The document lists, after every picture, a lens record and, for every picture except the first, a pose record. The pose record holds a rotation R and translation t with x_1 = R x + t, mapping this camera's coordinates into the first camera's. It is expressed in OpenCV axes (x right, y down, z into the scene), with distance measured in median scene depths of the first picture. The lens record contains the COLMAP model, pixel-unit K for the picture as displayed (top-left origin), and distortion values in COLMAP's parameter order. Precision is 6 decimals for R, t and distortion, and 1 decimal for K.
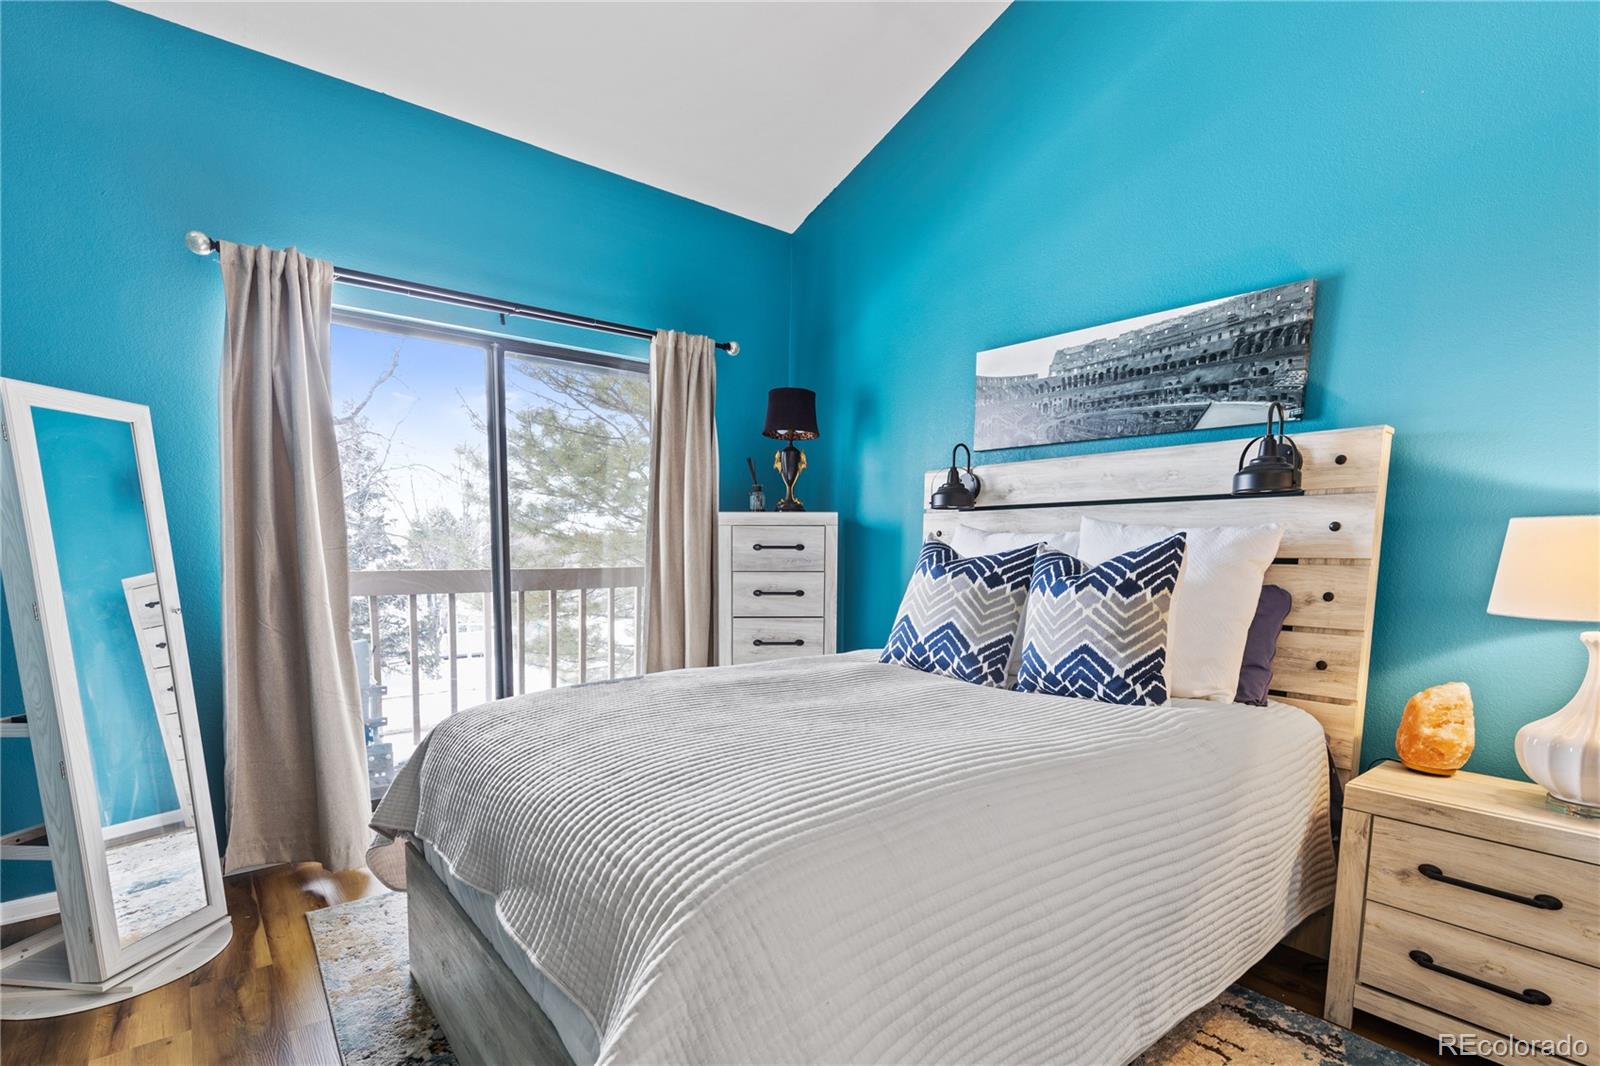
lens RADIAL K [[745.8, 0, 804.3], [0, 745.8, 648.5], [0, 0, 1]] dist [0.001157, 0.000106]
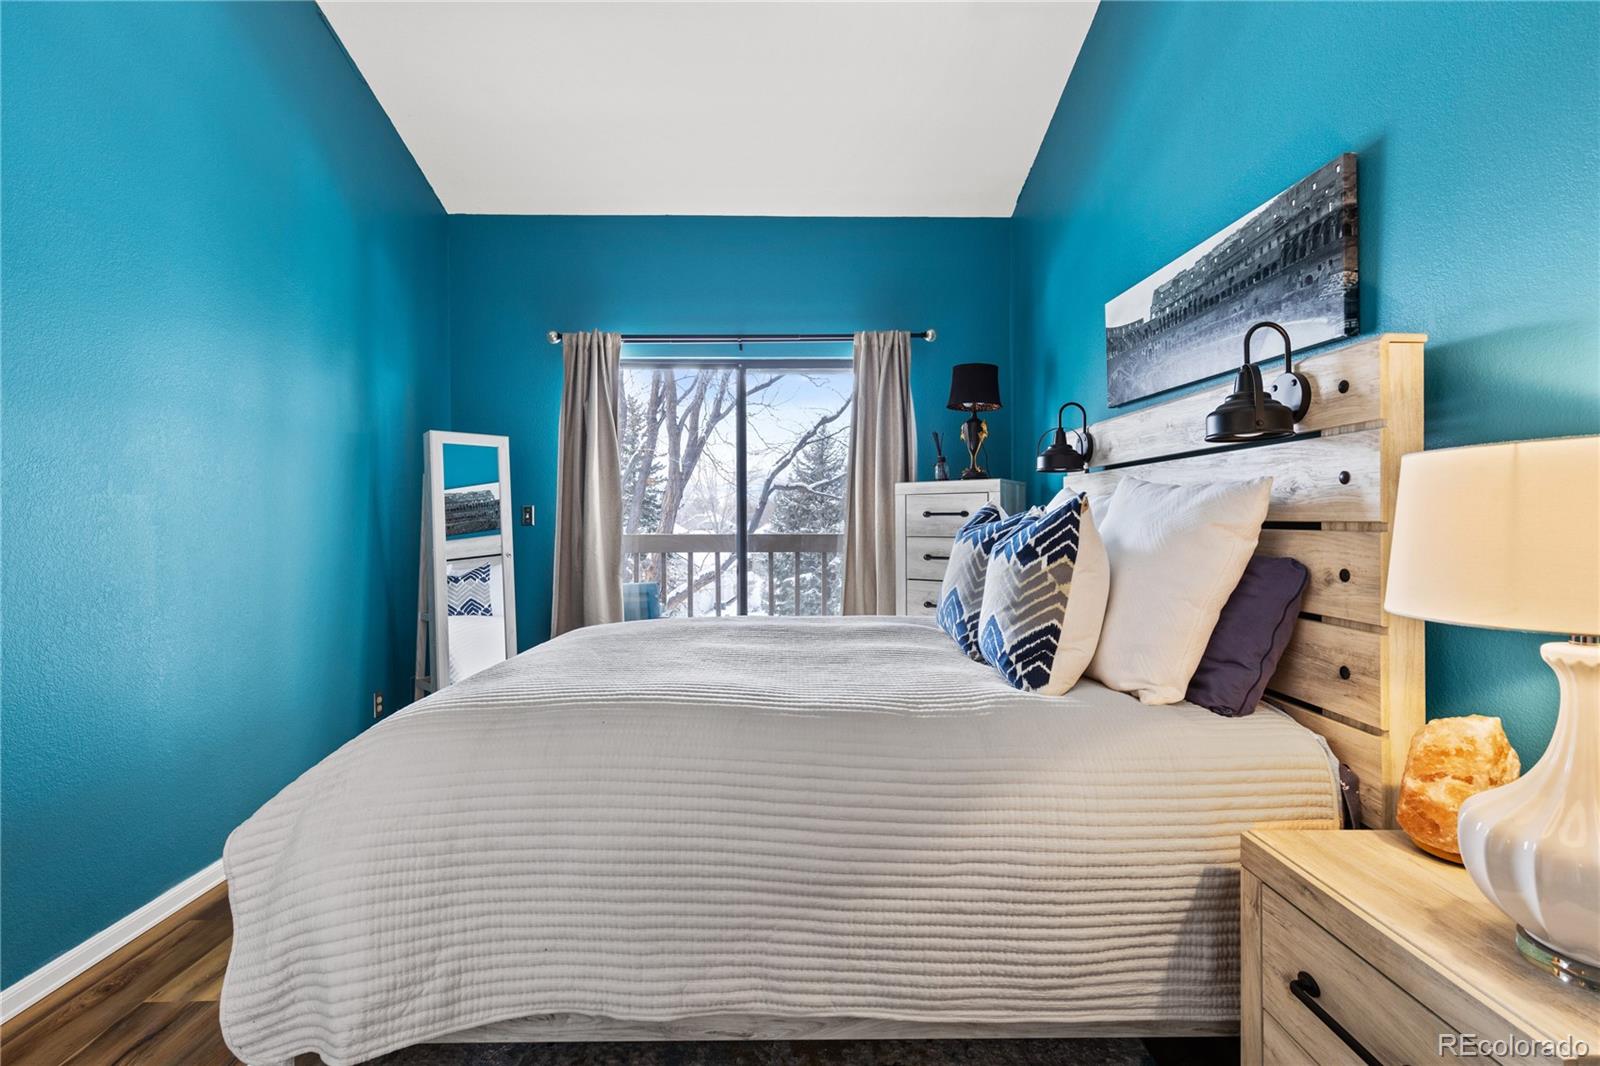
lens RADIAL K [[726.3, 0, 800.0], [0, 726.3, 533.0], [0, 0, 1]] dist [-0.002411, -0.000287]
pose [[0.785109, 0.005655, -0.619332, 0.655491], [-0.074527, 0.993555, -0.085404, -0.010548], [0.614858, 0.113208, 0.780470, 0.124448]]
